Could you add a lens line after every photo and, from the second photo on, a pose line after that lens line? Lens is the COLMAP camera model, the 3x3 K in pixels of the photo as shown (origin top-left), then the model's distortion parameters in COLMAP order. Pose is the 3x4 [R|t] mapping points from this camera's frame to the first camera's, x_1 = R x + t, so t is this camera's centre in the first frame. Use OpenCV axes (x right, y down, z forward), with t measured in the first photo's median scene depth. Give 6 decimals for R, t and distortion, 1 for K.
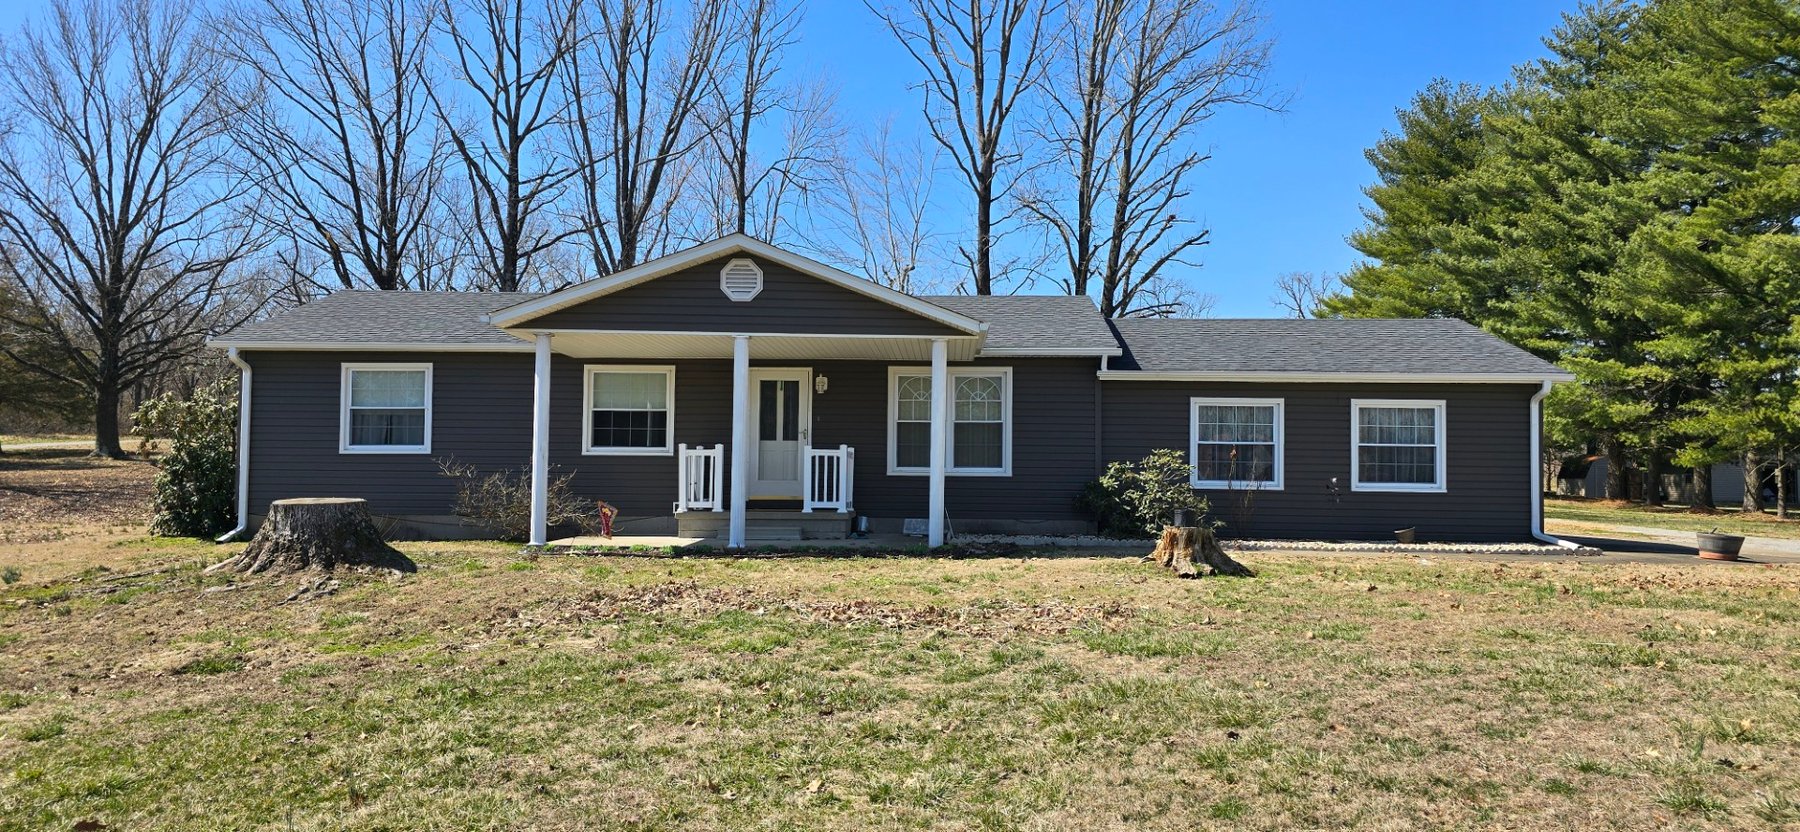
lens RADIAL K [[1176.4, 0, 898.4], [0, 1176.4, 438.2], [0, 0, 1]] dist [0.036784, -0.002829]
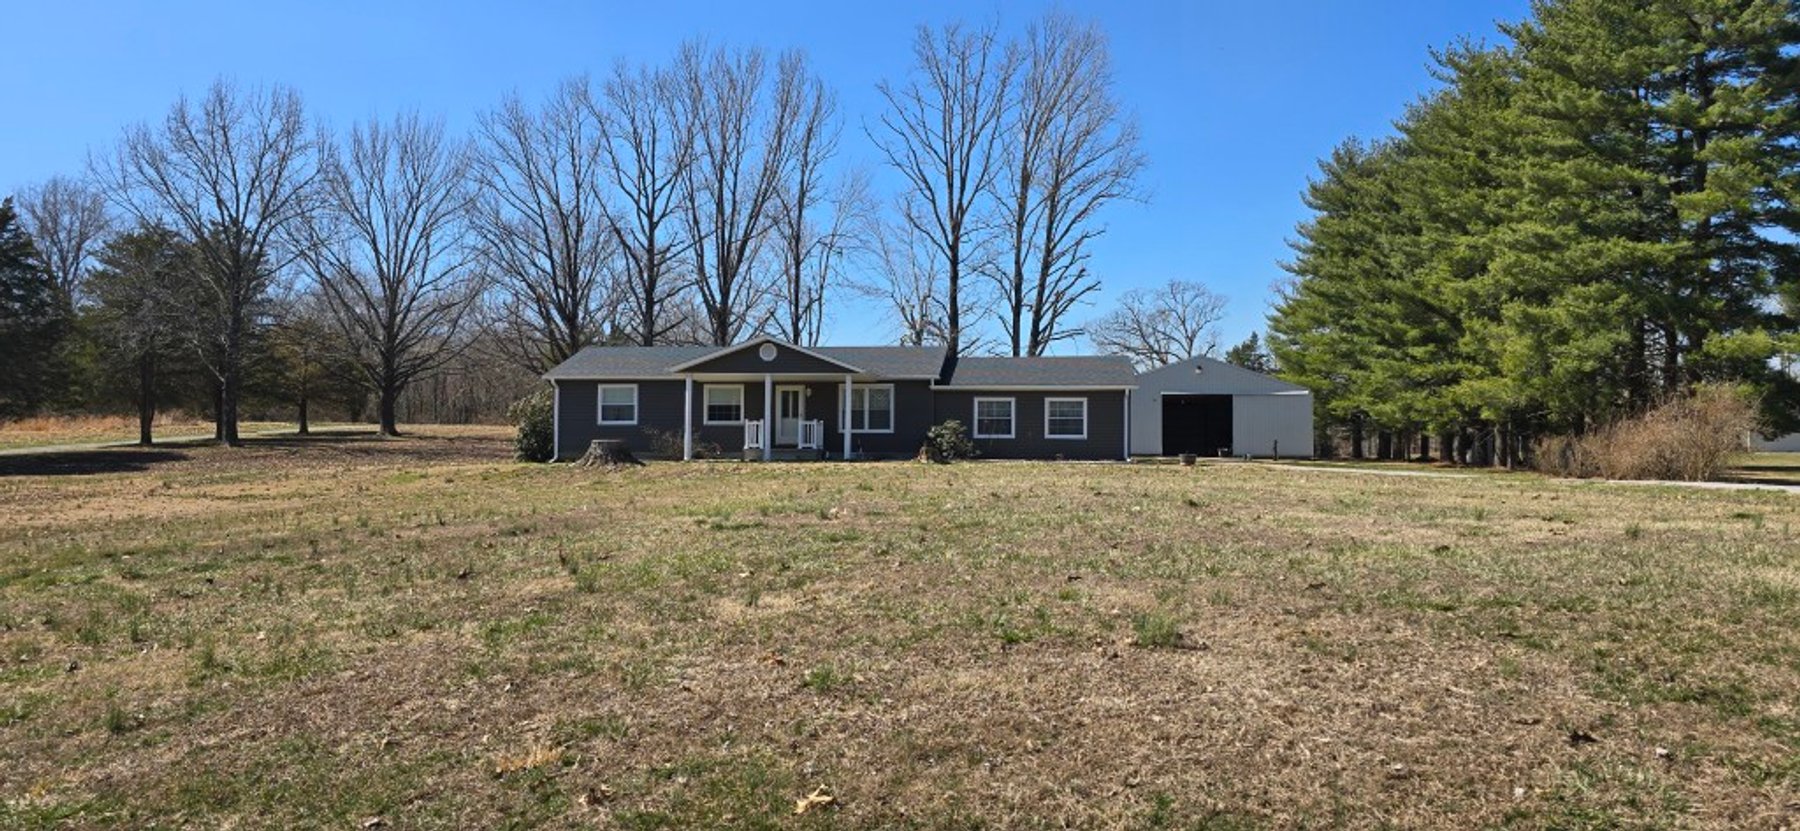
lens RADIAL K [[1130.1, 0, 900.0], [0, 1130.1, 415.5], [0, 0, 1]] dist [0.102753, -0.097092]
pose [[0.997177, -0.006849, -0.074770, 0.111756], [0.006390, 0.999959, -0.006380, 0.005413], [0.074811, 0.005884, 0.997180, -0.471044]]
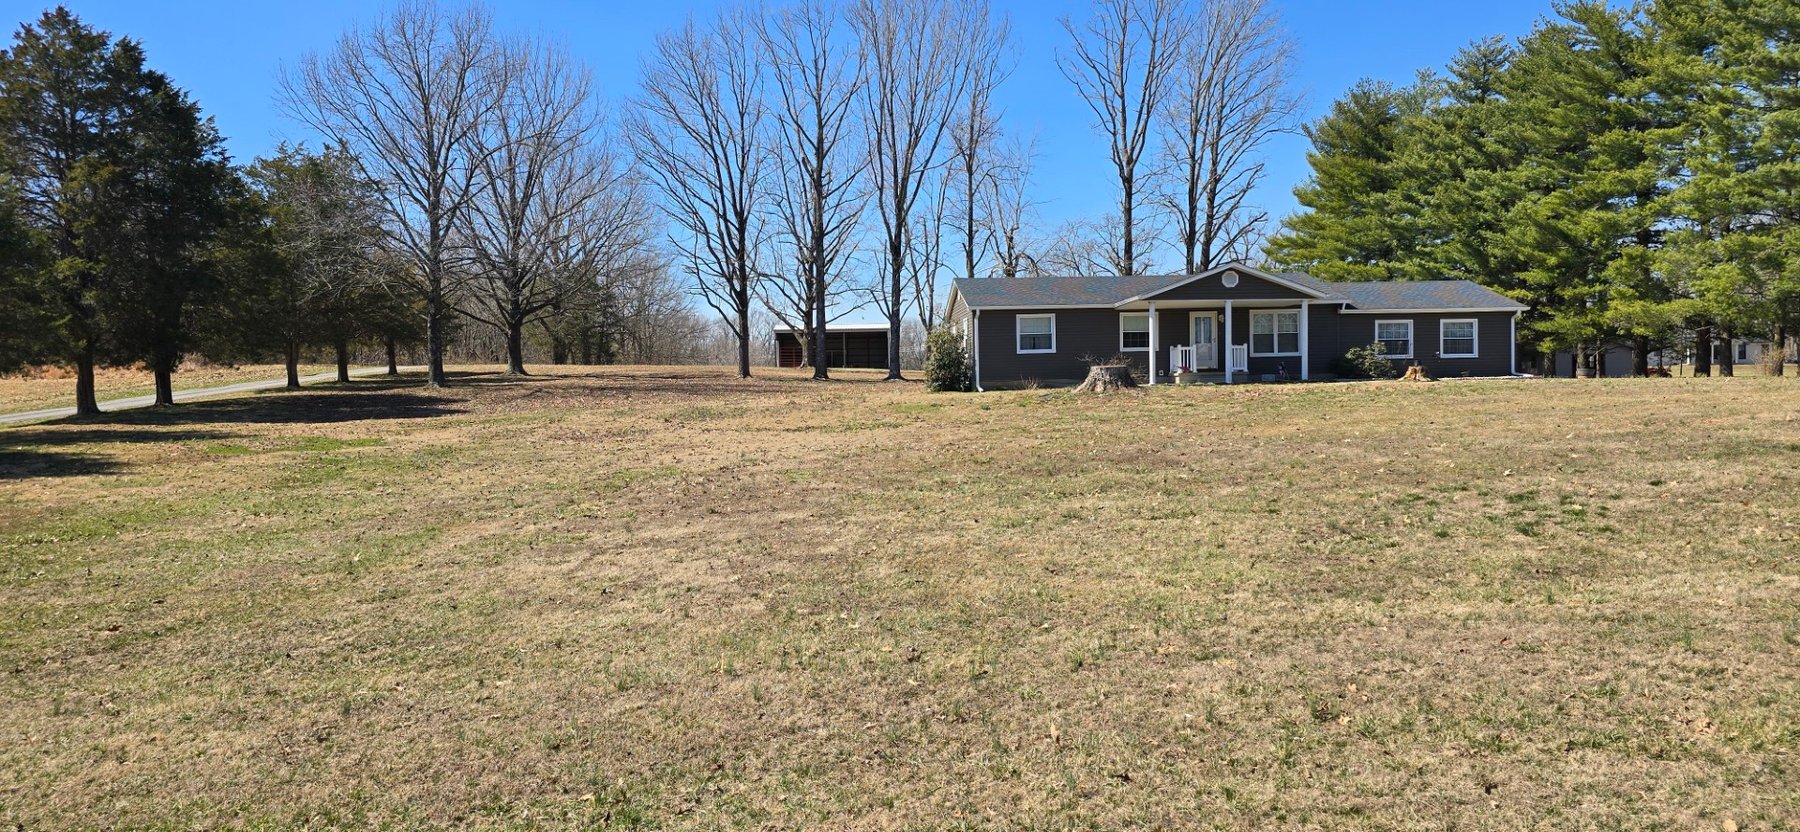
lens RADIAL K [[1130.1, 0, 900.0], [0, 1130.1, 416.0], [0, 0, 1]] dist [0.102753, -0.097092]
pose [[0.994348, -0.030521, 0.101685, -0.390853], [0.025116, 0.998224, 0.054017, 0.003925], [-0.103153, -0.051158, 0.993349, -0.497240]]
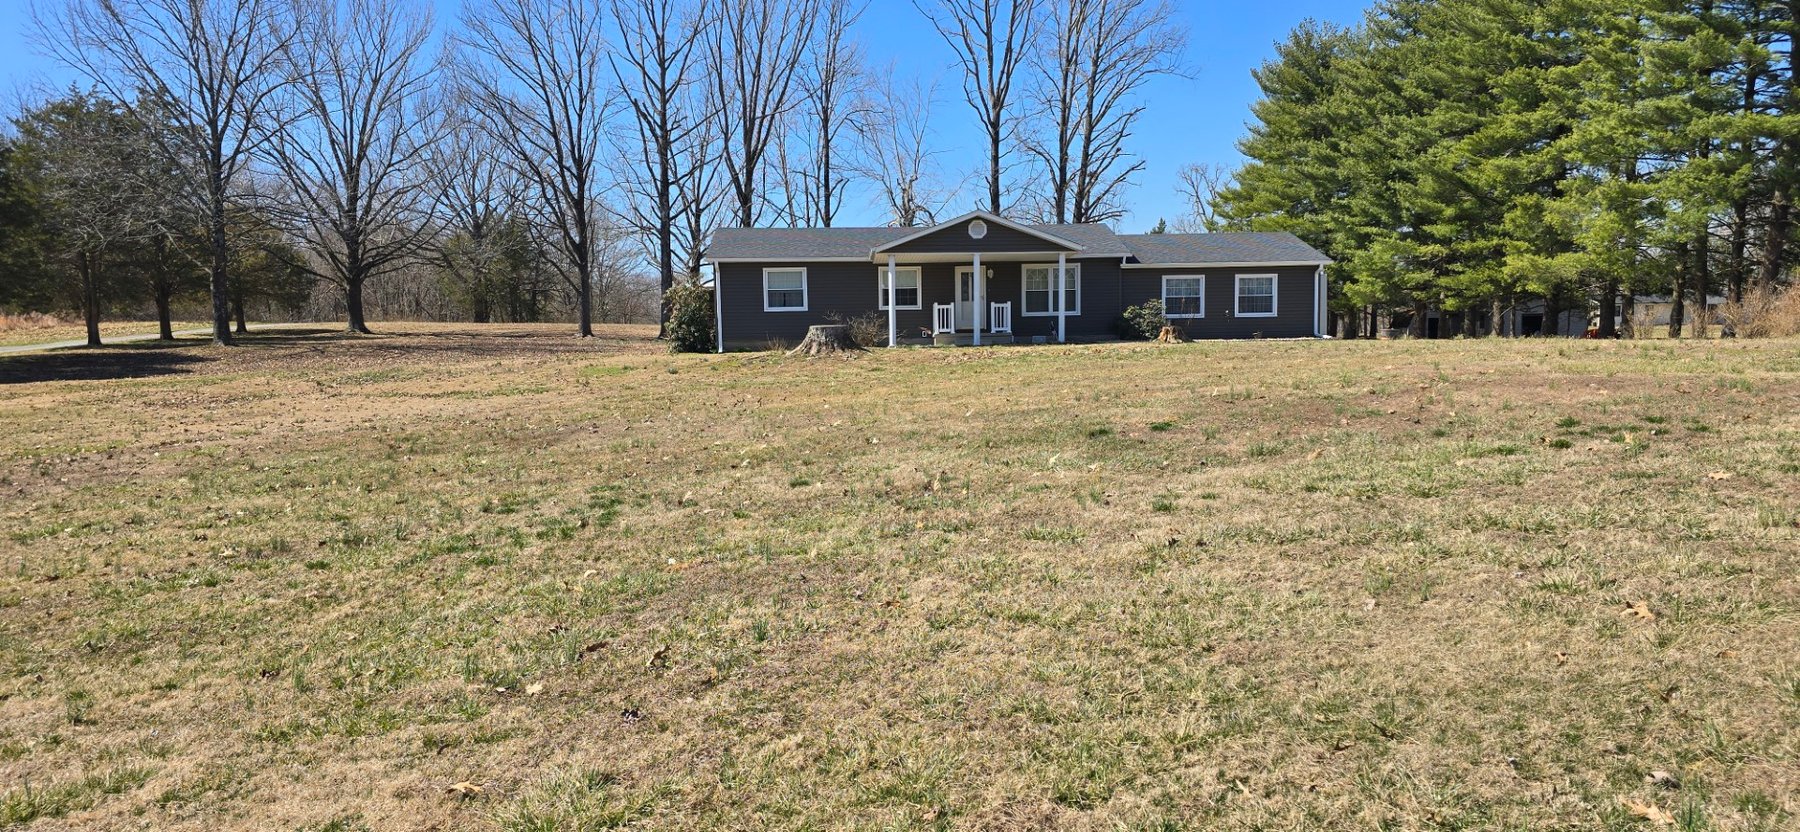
lens RADIAL K [[1130.1, 0, 900.0], [0, 1130.1, 416.0], [0, 0, 1]] dist [0.102753, -0.097092]
pose [[0.996684, -0.030950, 0.075259, -0.163403], [0.024156, 0.995688, 0.089563, 0.009768], [-0.077706, -0.087448, 0.993134, -0.434517]]
